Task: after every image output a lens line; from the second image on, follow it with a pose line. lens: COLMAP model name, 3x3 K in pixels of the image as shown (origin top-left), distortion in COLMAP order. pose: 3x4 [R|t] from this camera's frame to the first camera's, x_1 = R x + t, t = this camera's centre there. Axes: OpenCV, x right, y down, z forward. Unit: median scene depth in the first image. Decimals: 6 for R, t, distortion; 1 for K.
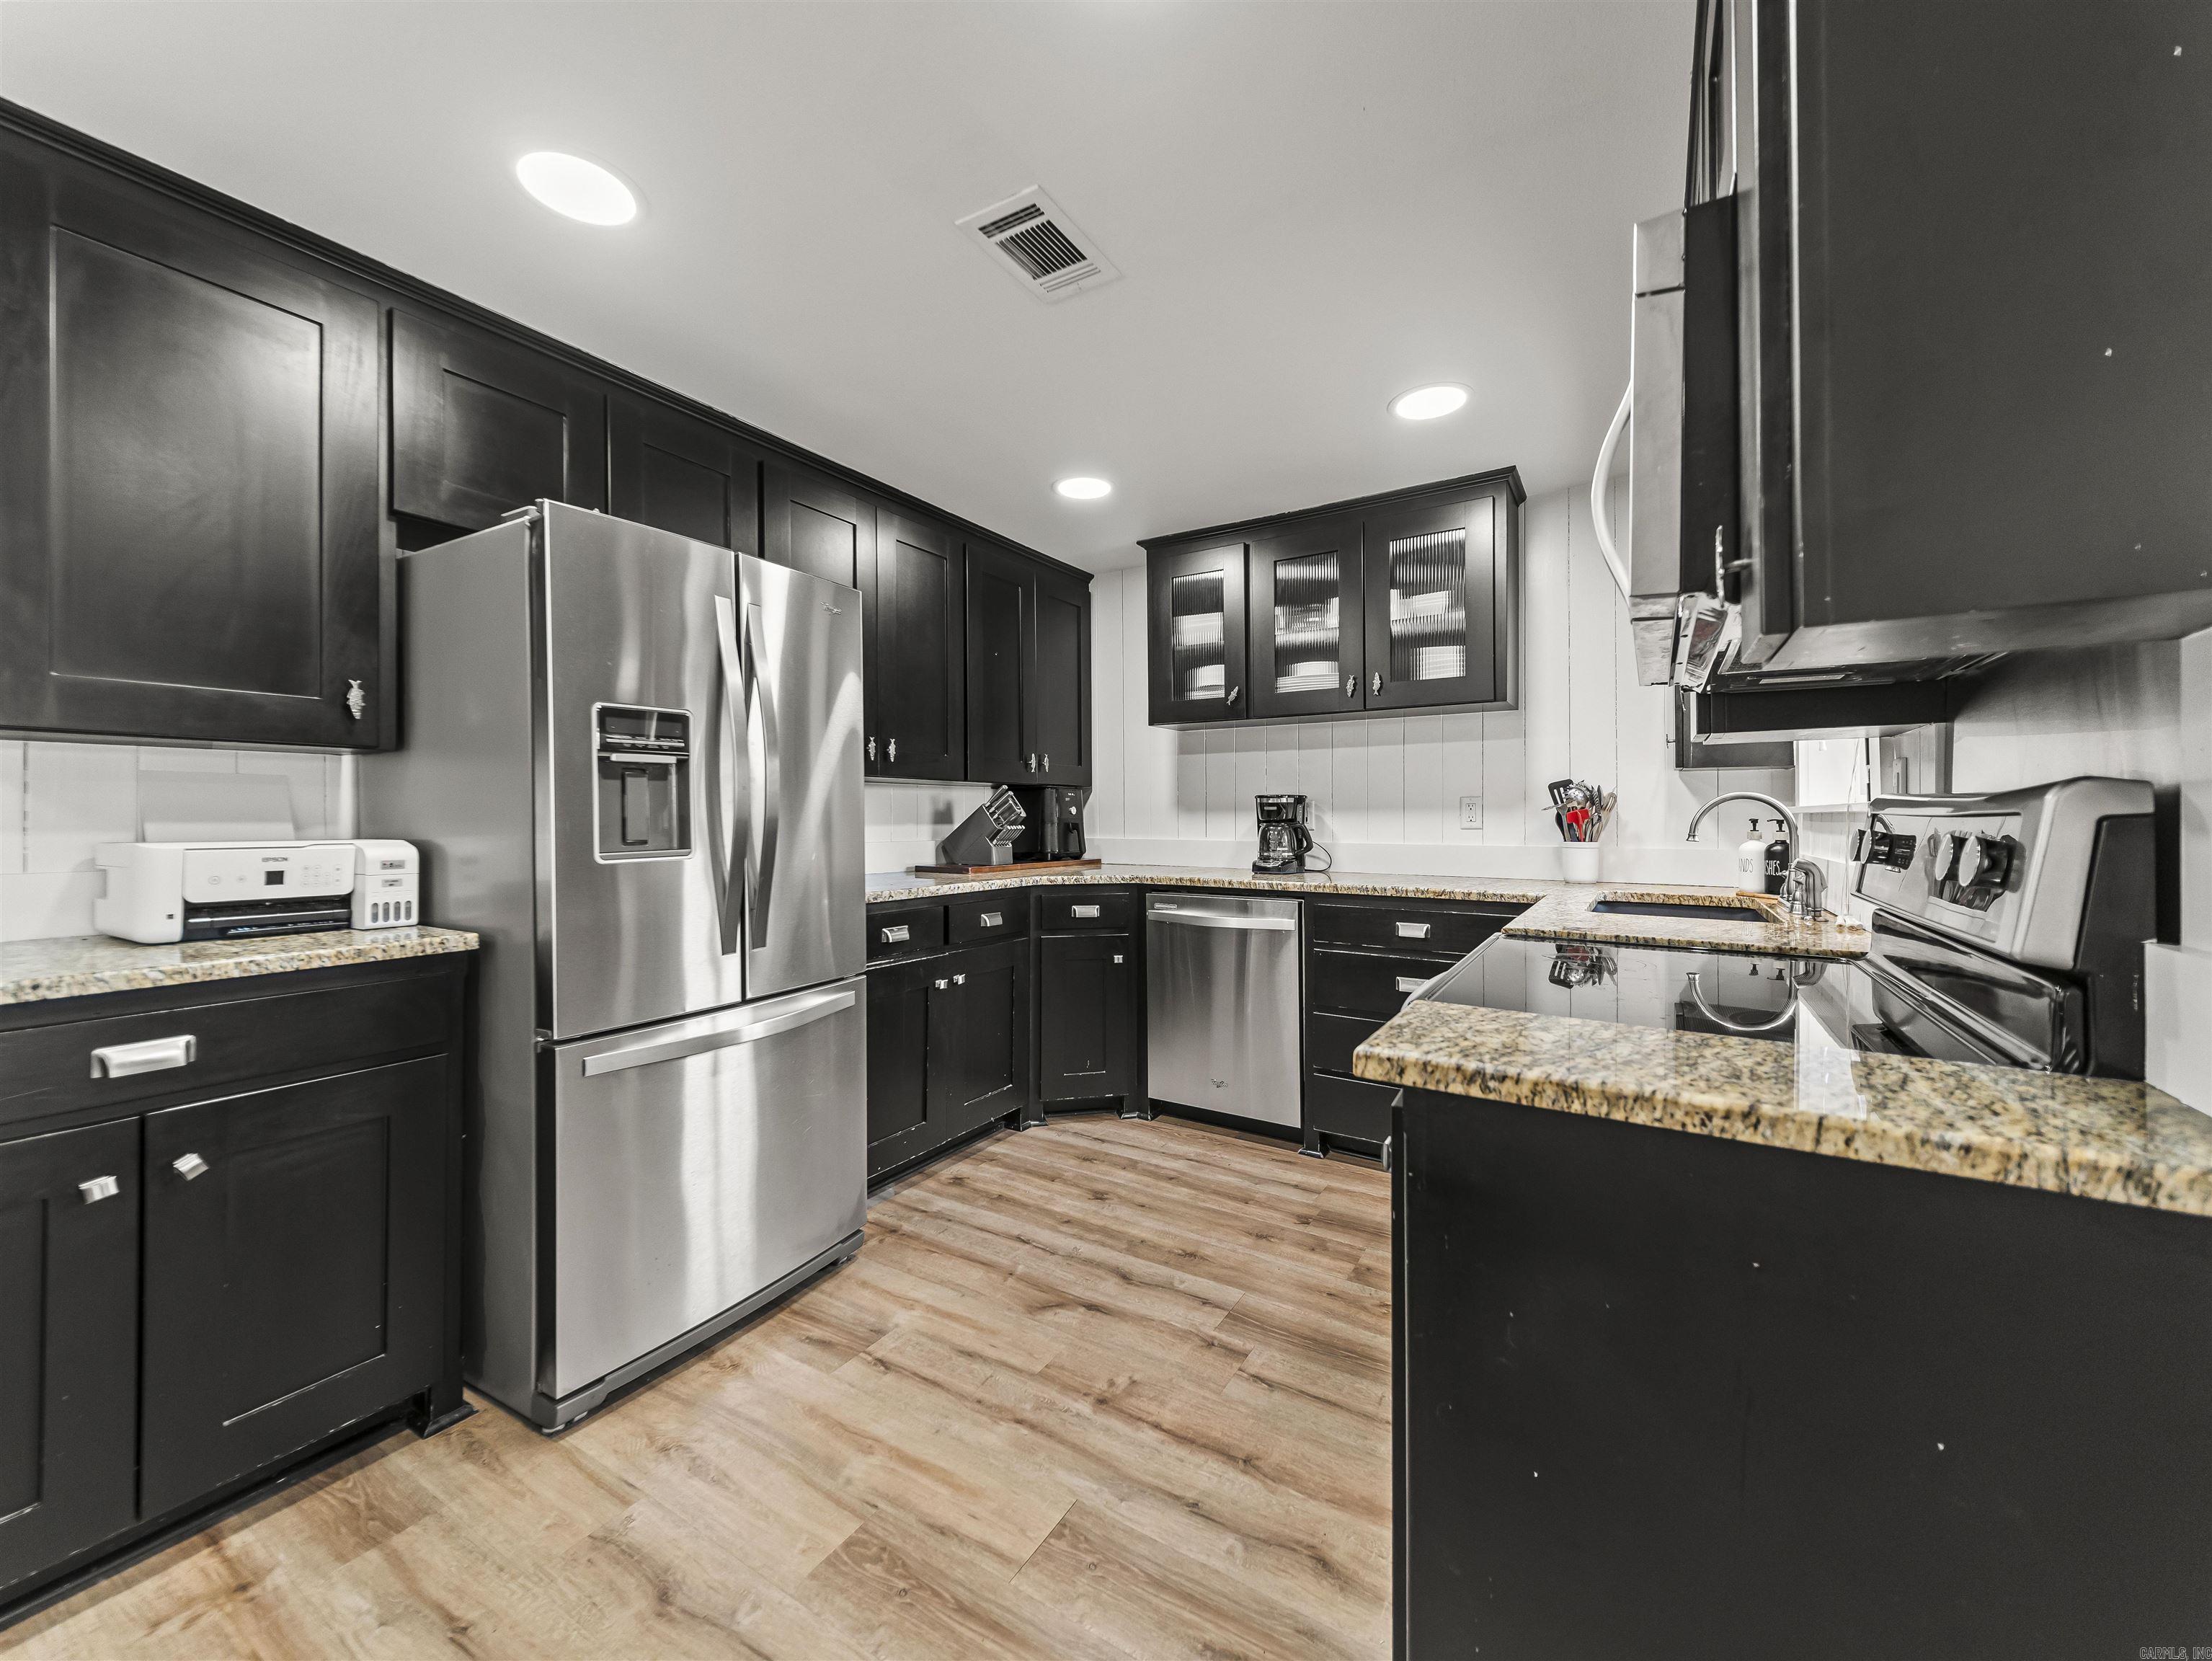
lens RADIAL K [[876.2, 0, 1072.6], [0, 876.2, 820.1], [0, 0, 1]] dist [0.009523, -0.000774]
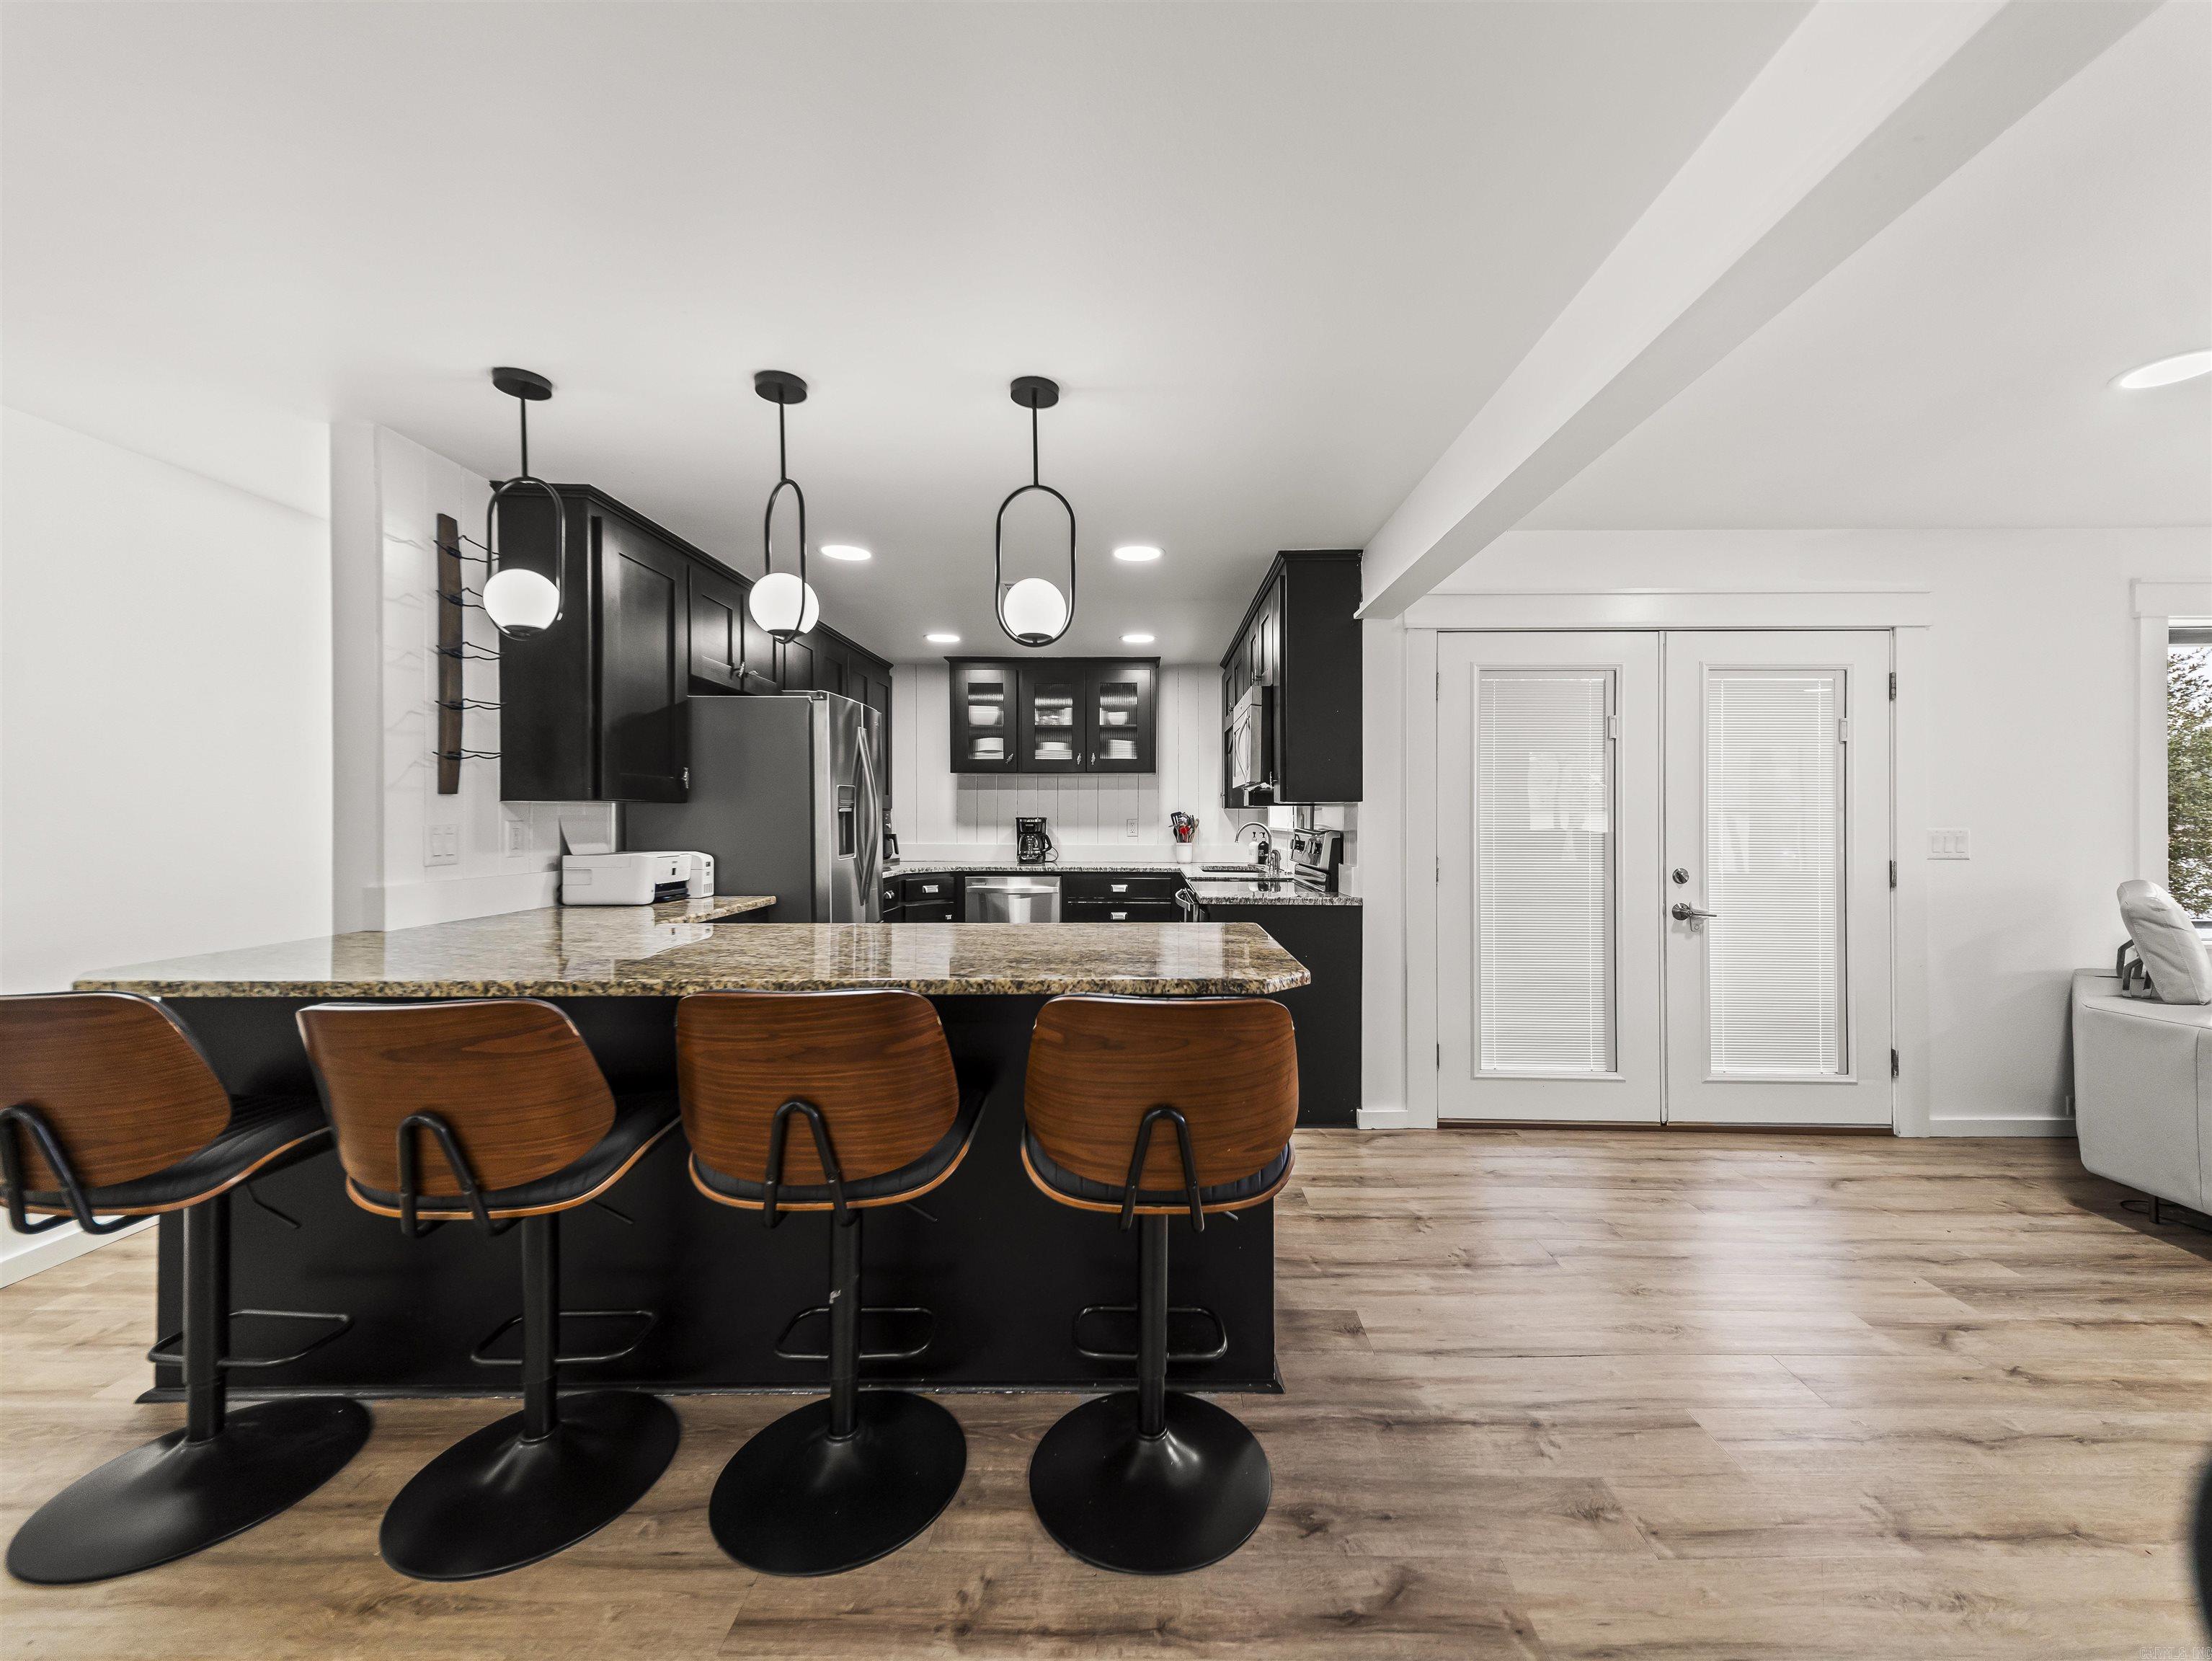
lens RADIAL K [[876.2, 0, 1127.3], [0, 876.2, 818.3], [0, 0, 1]] dist [0.009523, -0.000774]
pose [[0.845958, 0.002168, 0.533245, -0.583990], [-0.000593, 0.999995, -0.003124, -0.023925], [-0.533249, 0.002327, 0.845955, -0.610580]]
